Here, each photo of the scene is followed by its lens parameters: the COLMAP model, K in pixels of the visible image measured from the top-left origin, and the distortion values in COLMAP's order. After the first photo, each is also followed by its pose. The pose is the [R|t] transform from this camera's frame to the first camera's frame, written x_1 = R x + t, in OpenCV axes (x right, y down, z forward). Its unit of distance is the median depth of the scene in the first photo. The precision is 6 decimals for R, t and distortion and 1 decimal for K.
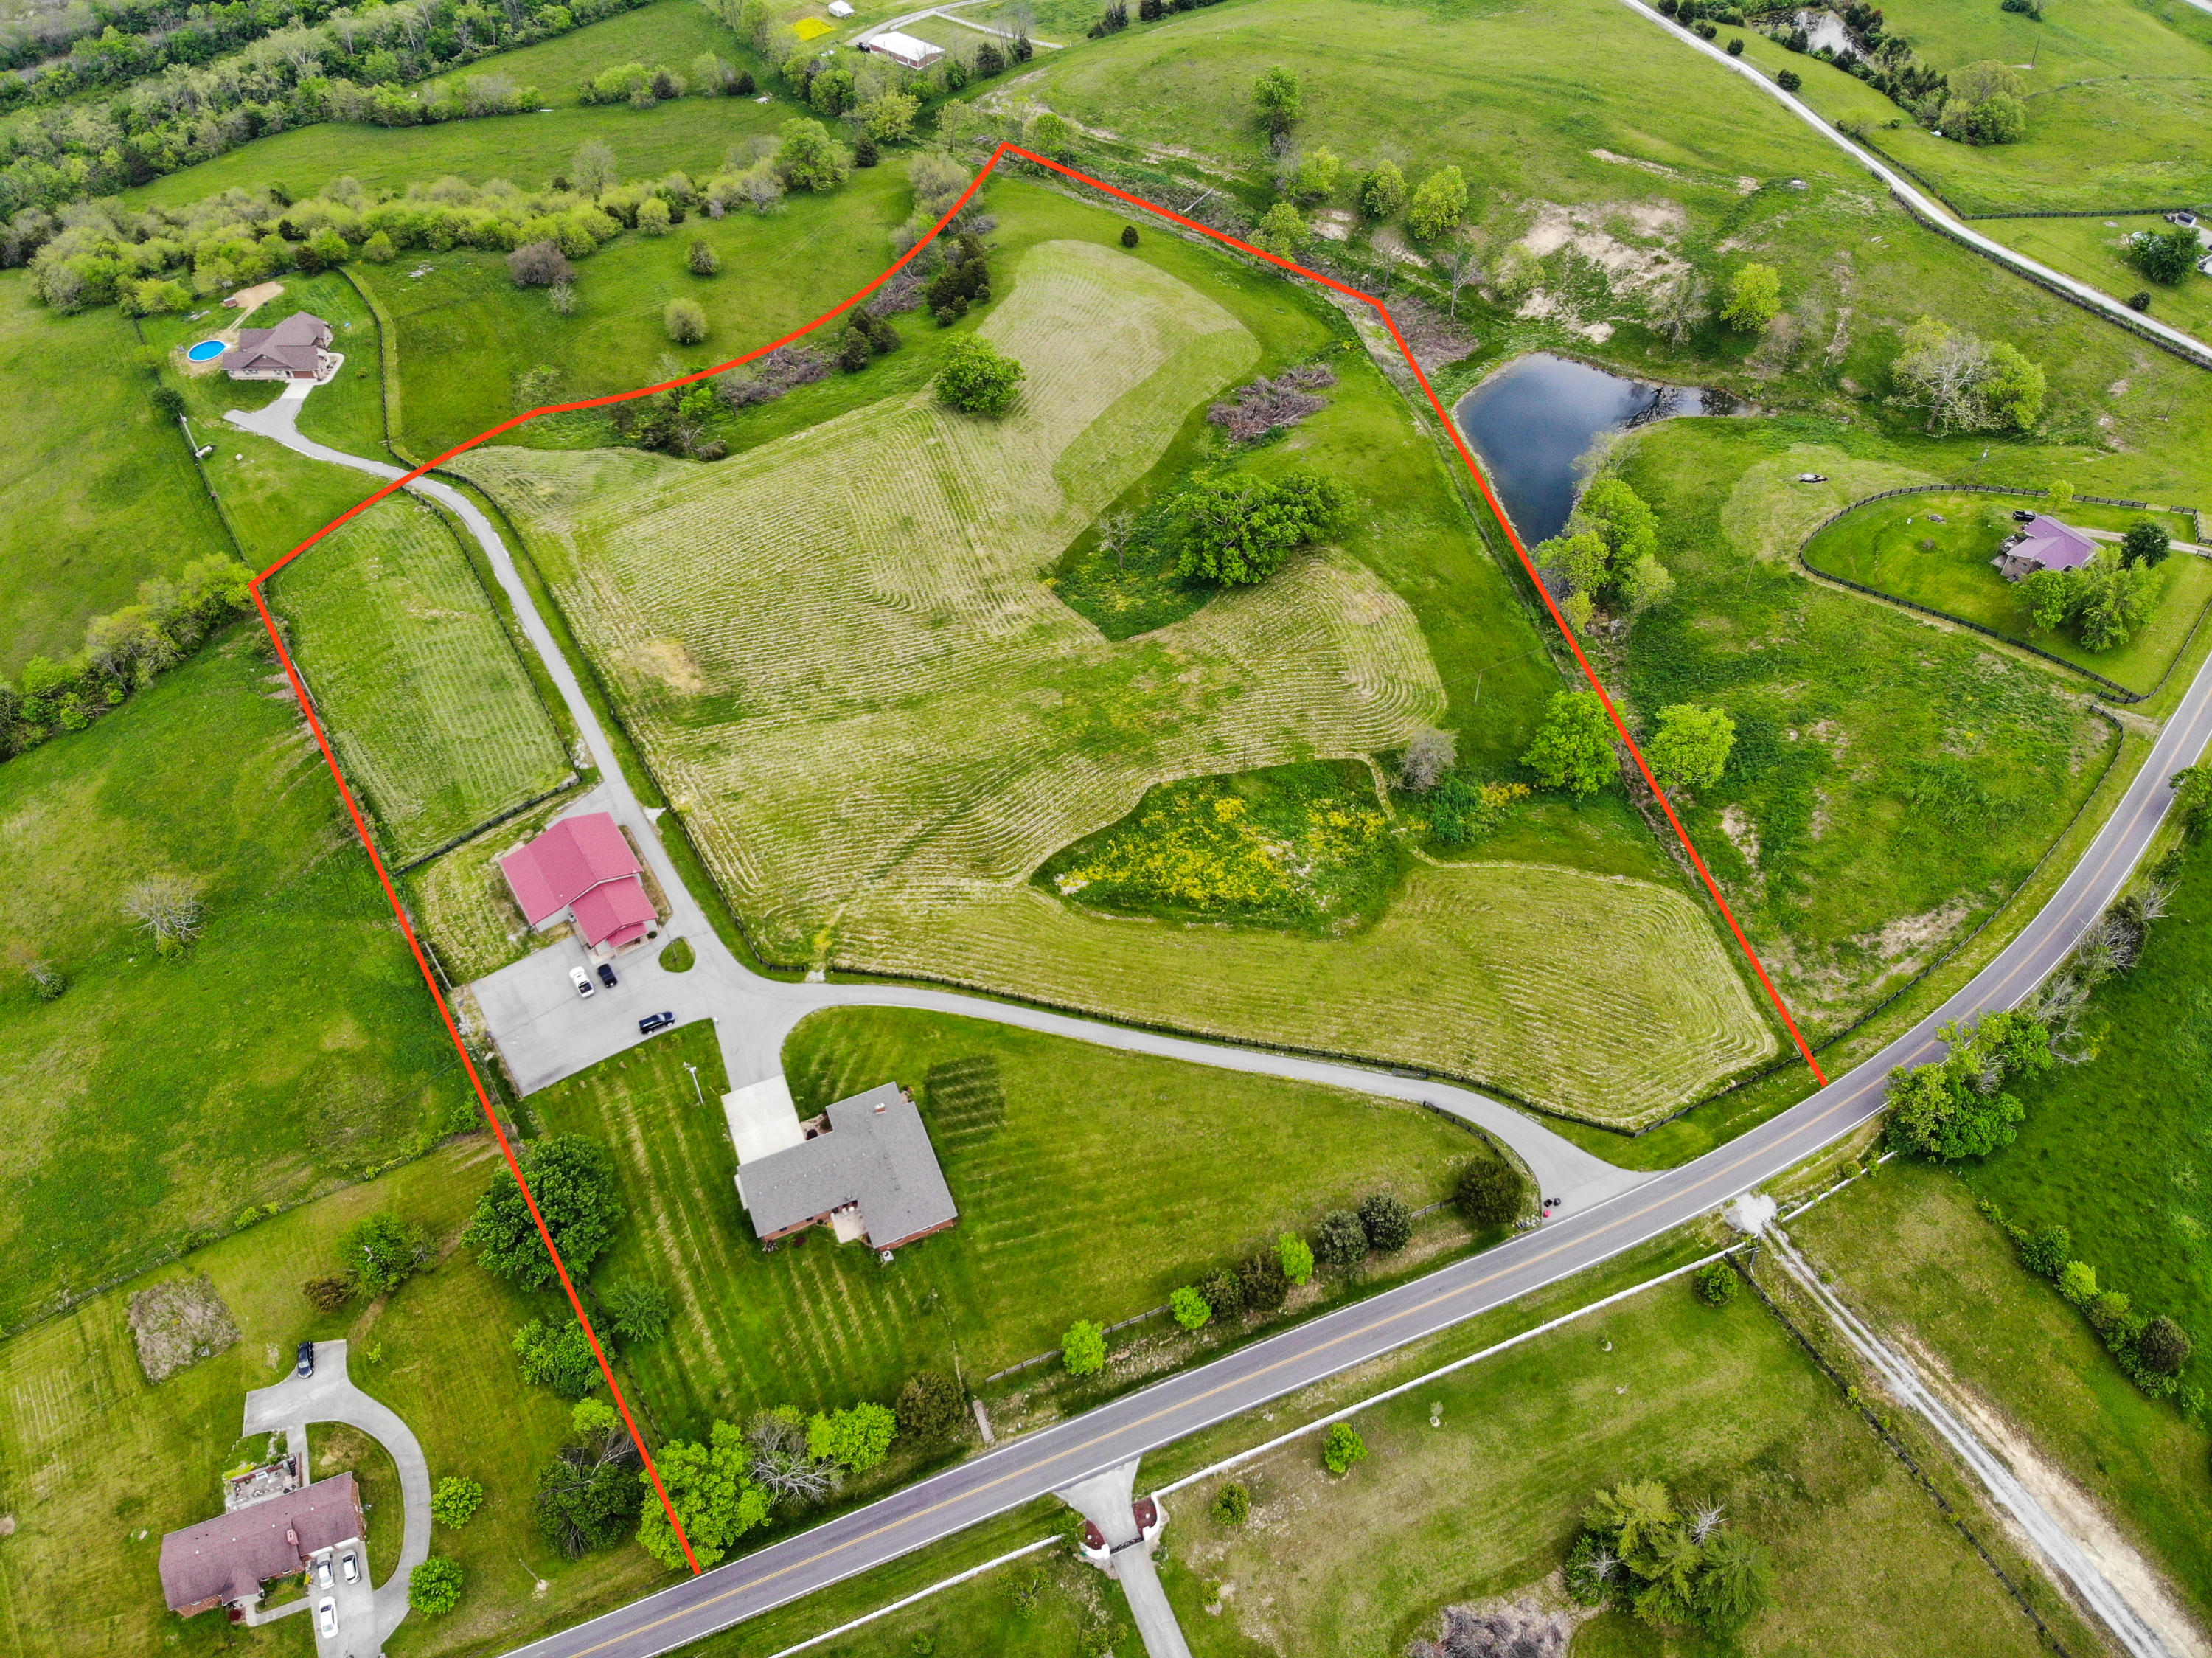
lens RADIAL K [[1571.0, 0, 1110.9], [0, 1571.0, 841.8], [0, 0, 1]] dist [0.072220, -0.152817]
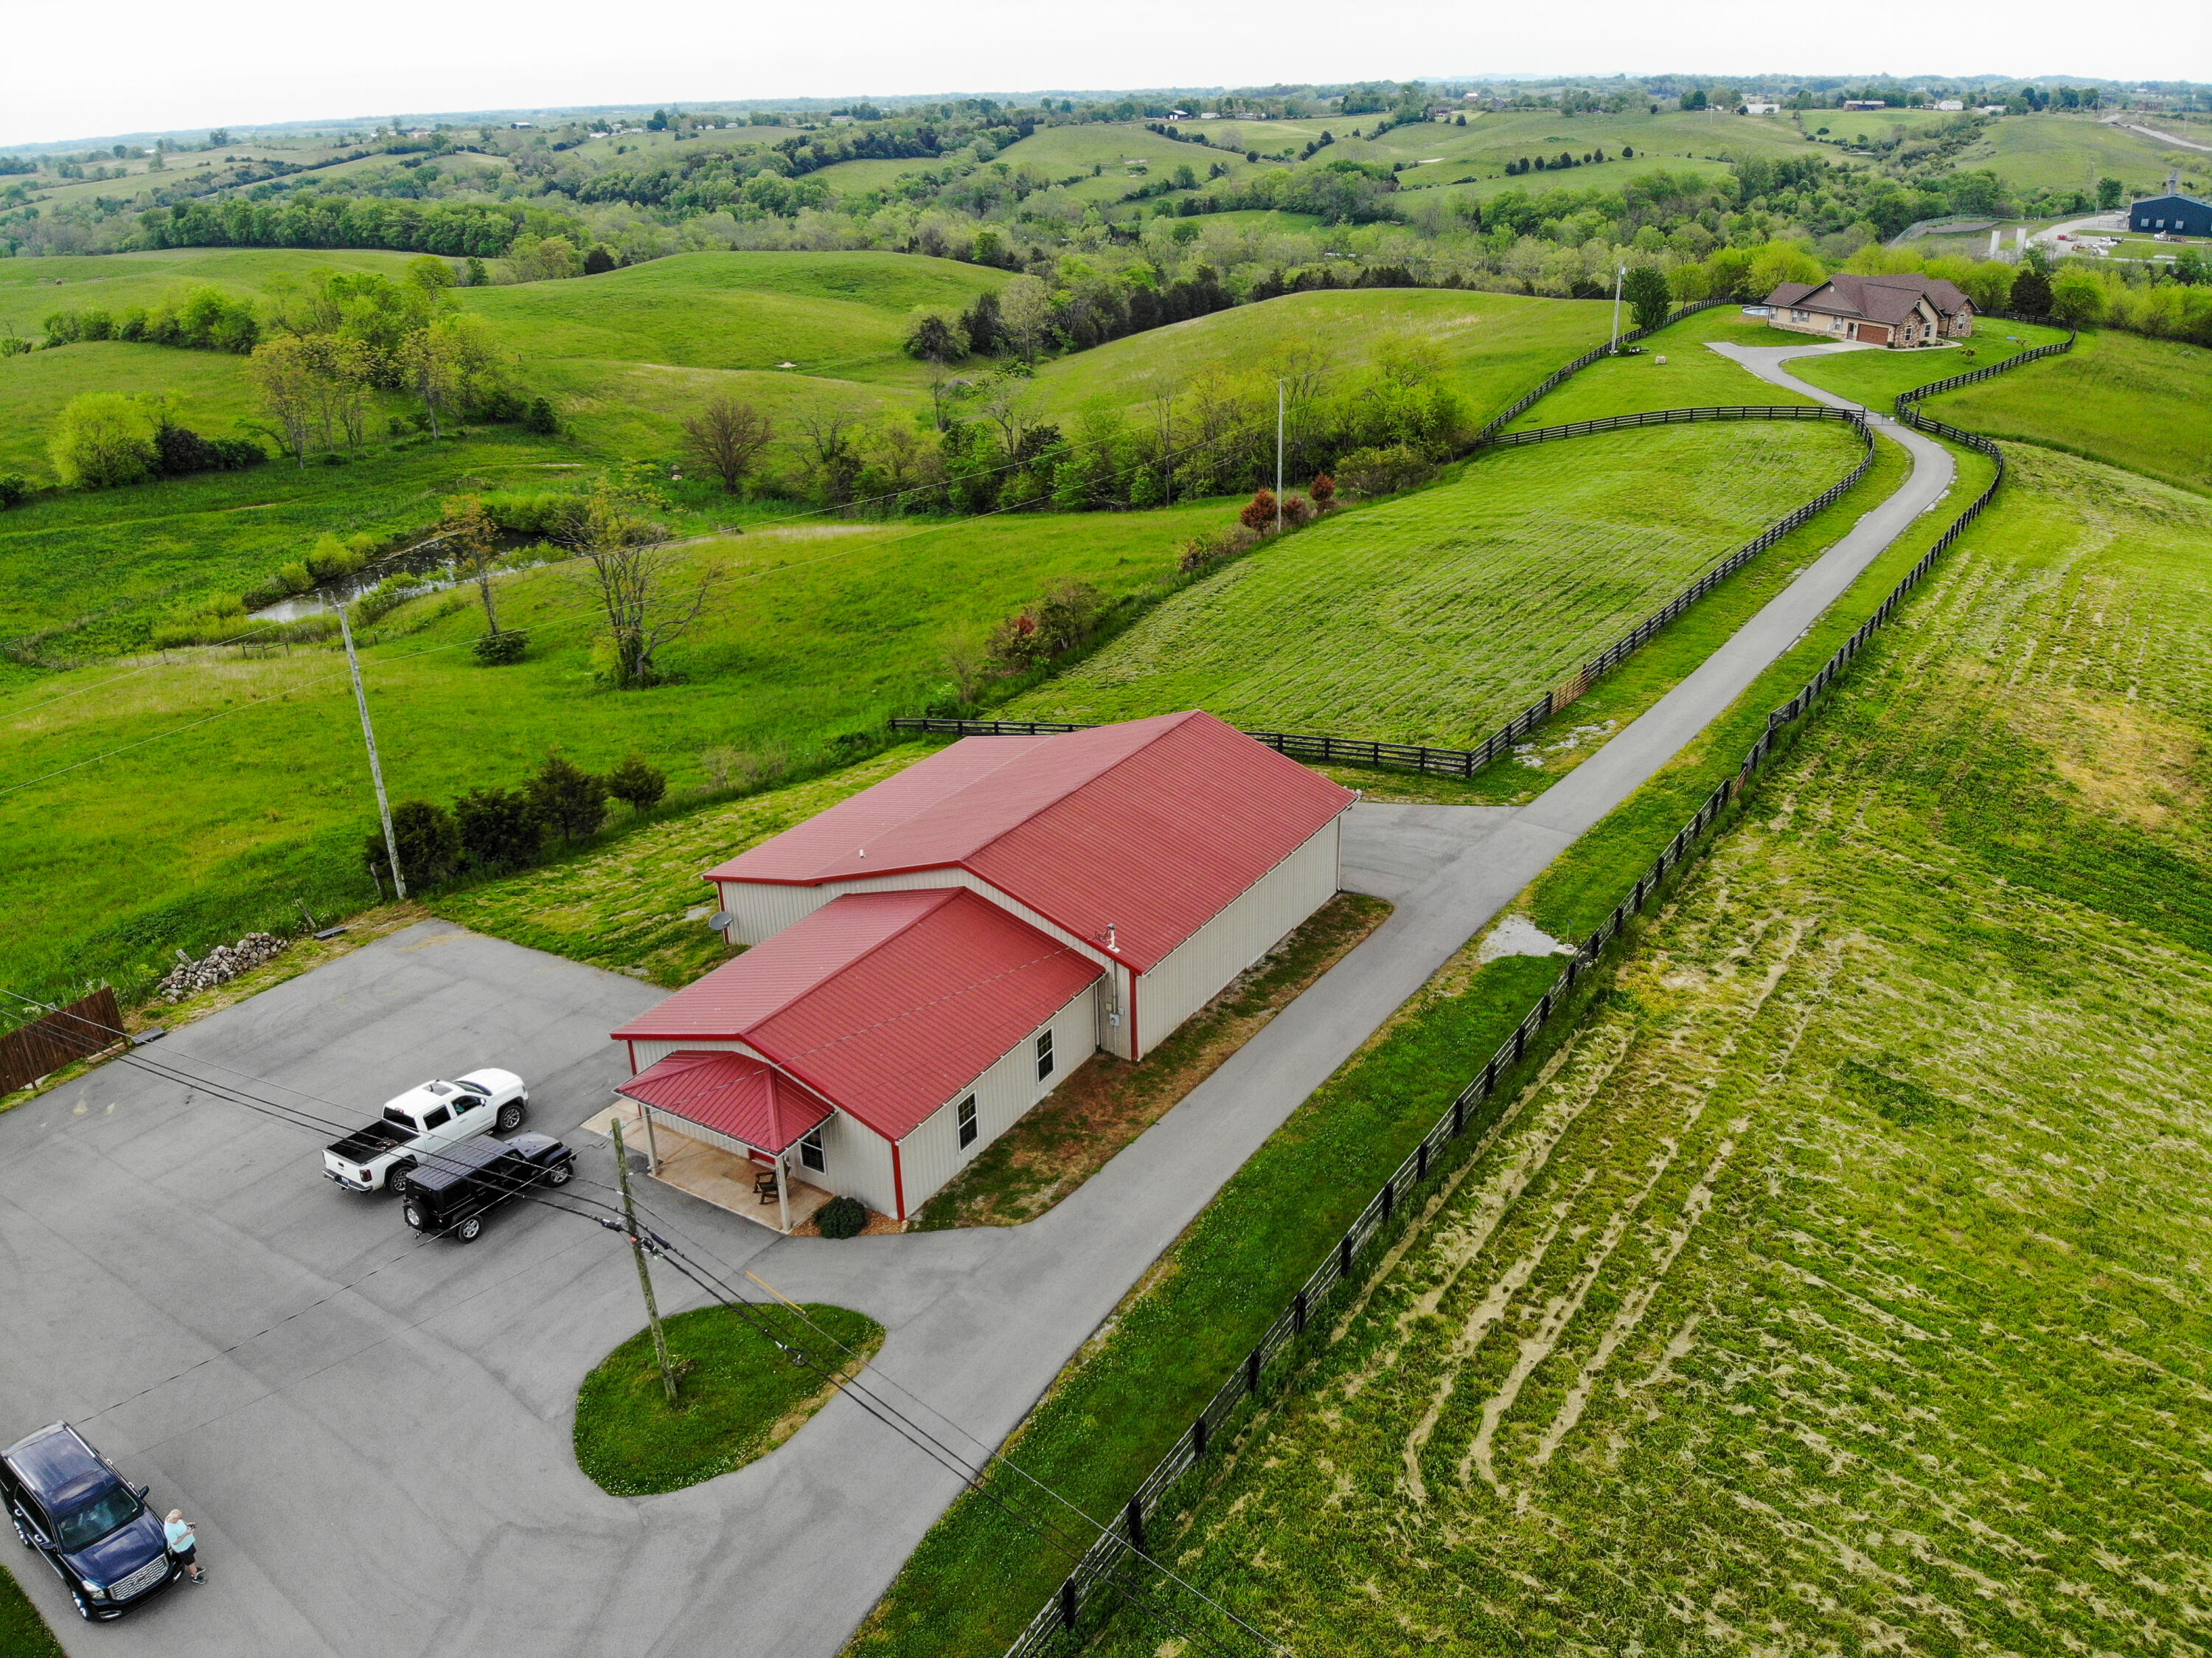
lens RADIAL K [[1635.9, 0, 1110.5], [0, 1635.9, 821.0], [0, 0, 1]] dist [0.034088, -0.141257]
pose [[0.429071, 0.368711, -0.824591, -0.139886], [-0.664156, 0.747508, -0.011346, 0.009242], [0.612205, 0.552525, 0.565616, 0.839289]]
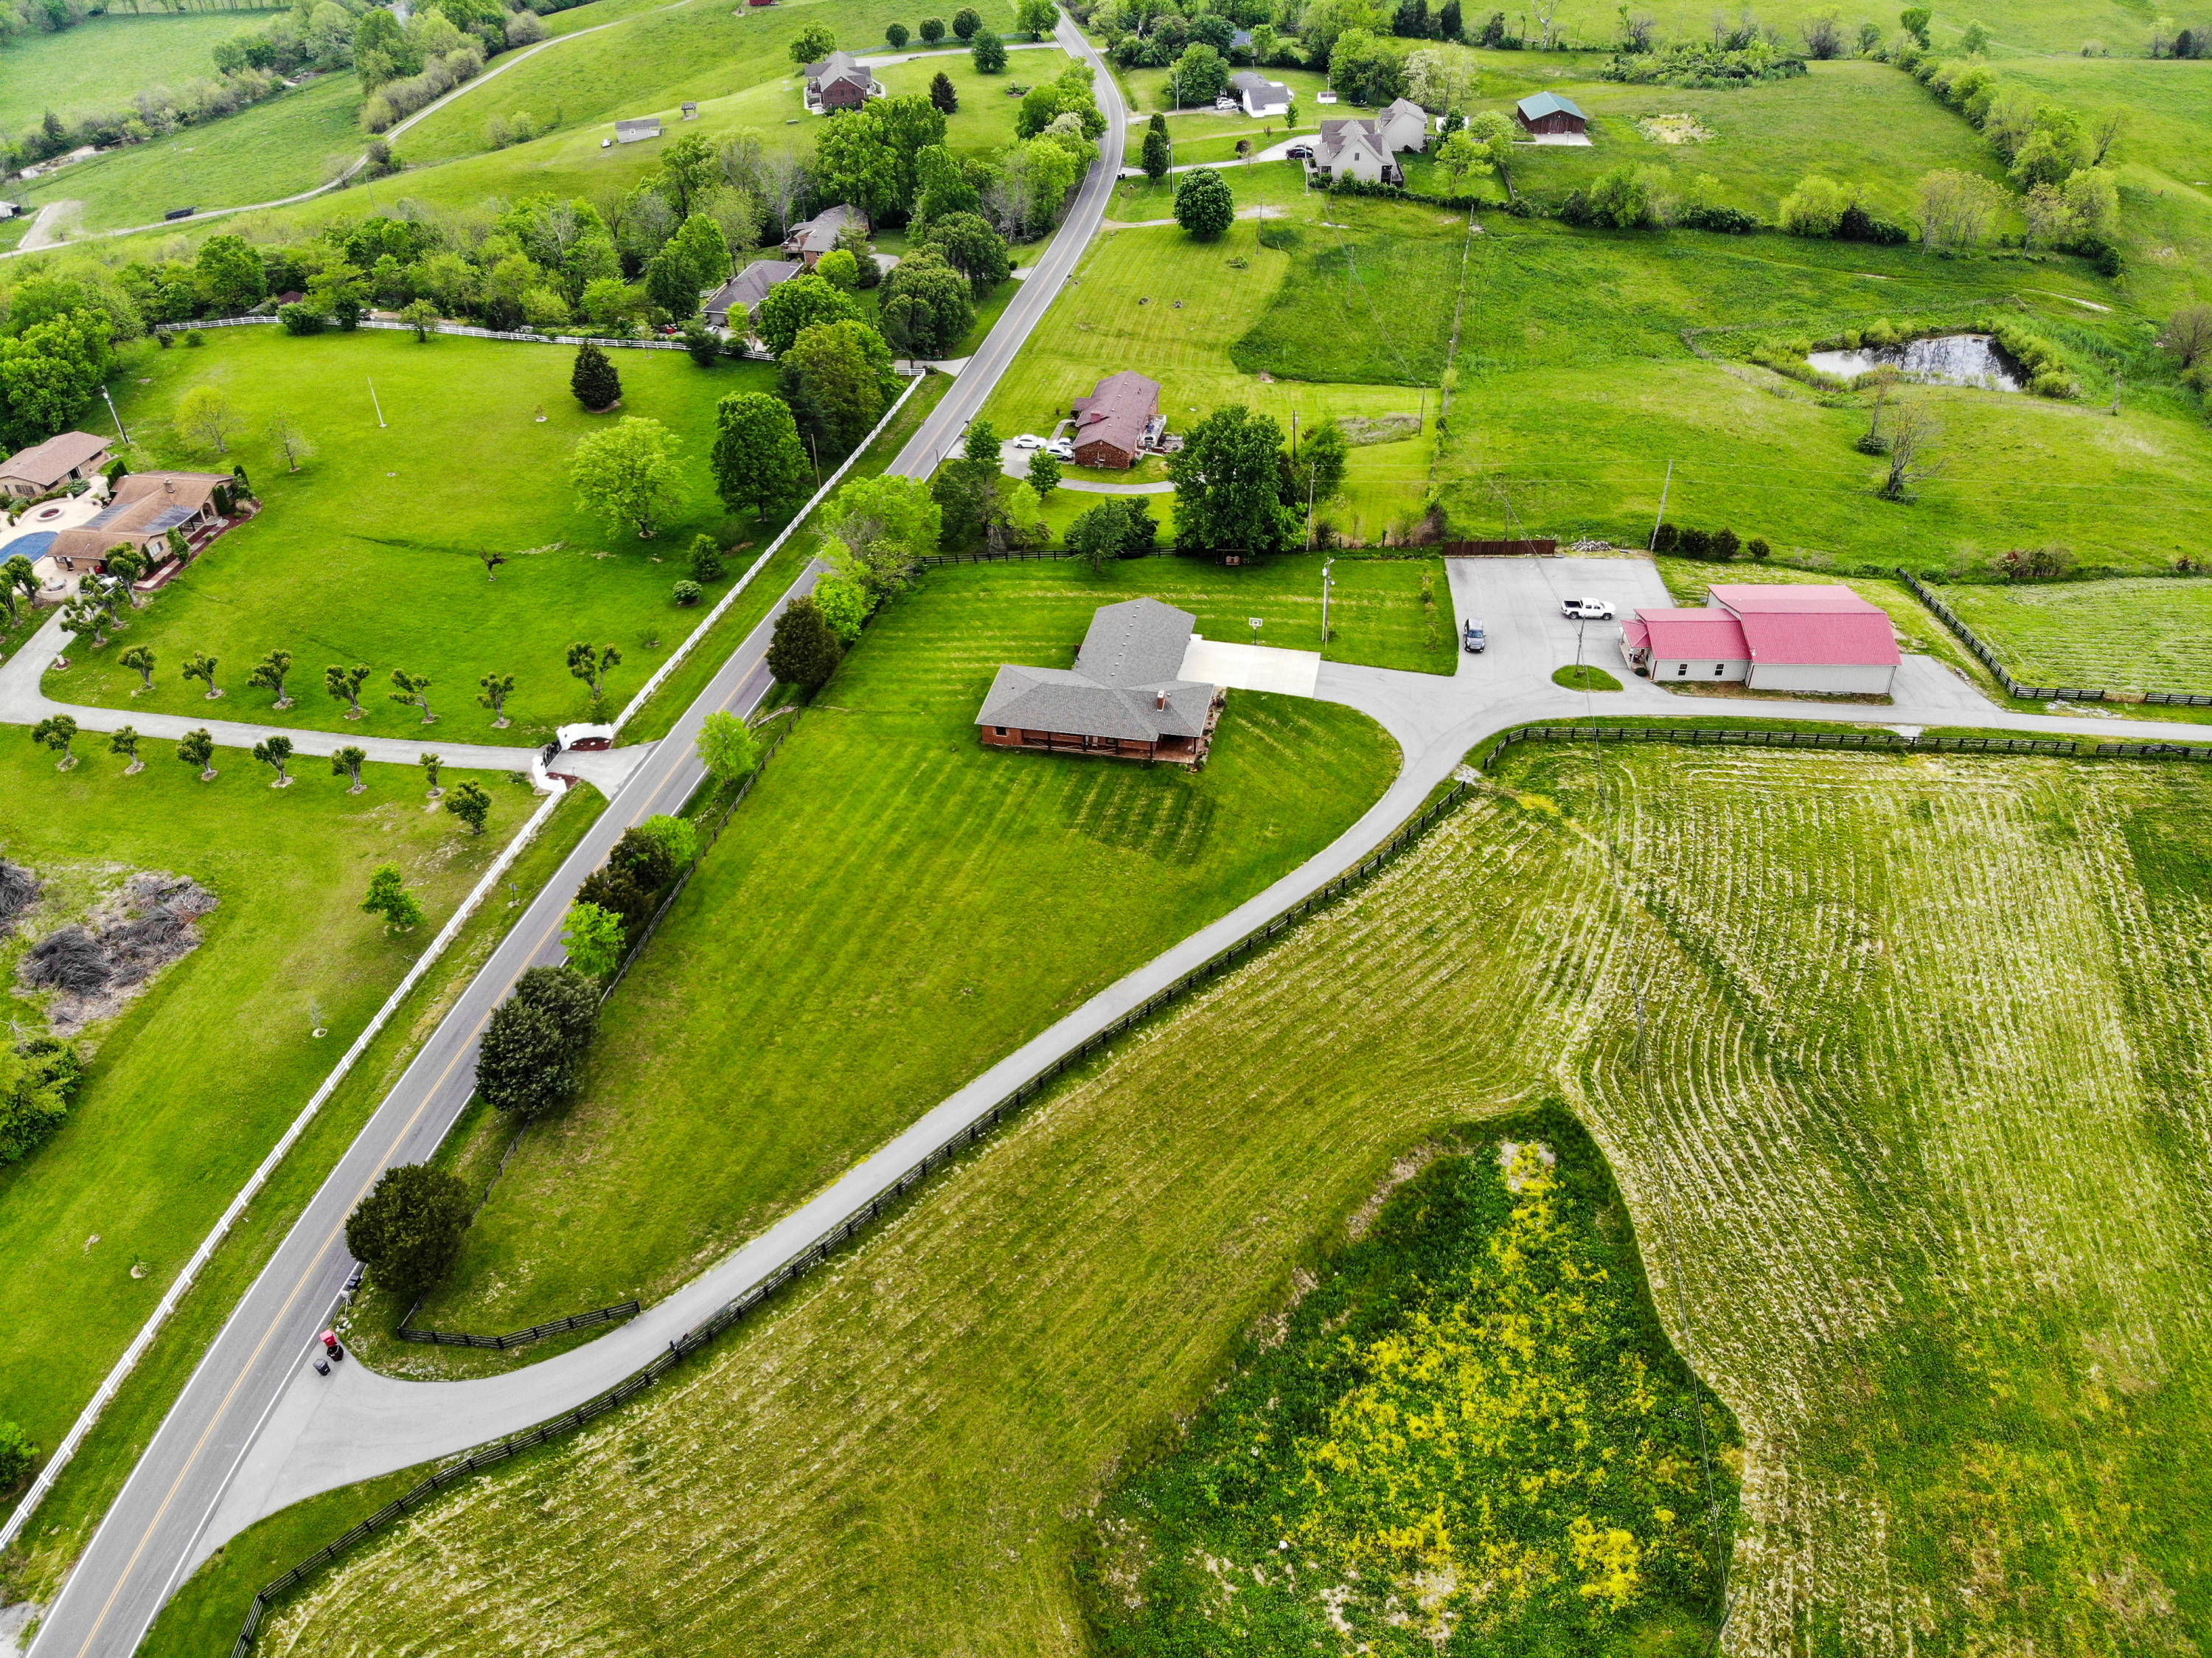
lens RADIAL K [[1635.9, 0, 1083.4], [0, 1635.9, 819.0], [0, 0, 1]] dist [0.034088, -0.141257]
pose [[-0.575218, 0.521220, -0.630439, 0.312301], [-0.590265, 0.269093, 0.761037, -0.303568], [0.566315, 0.809888, 0.152871, 0.754459]]
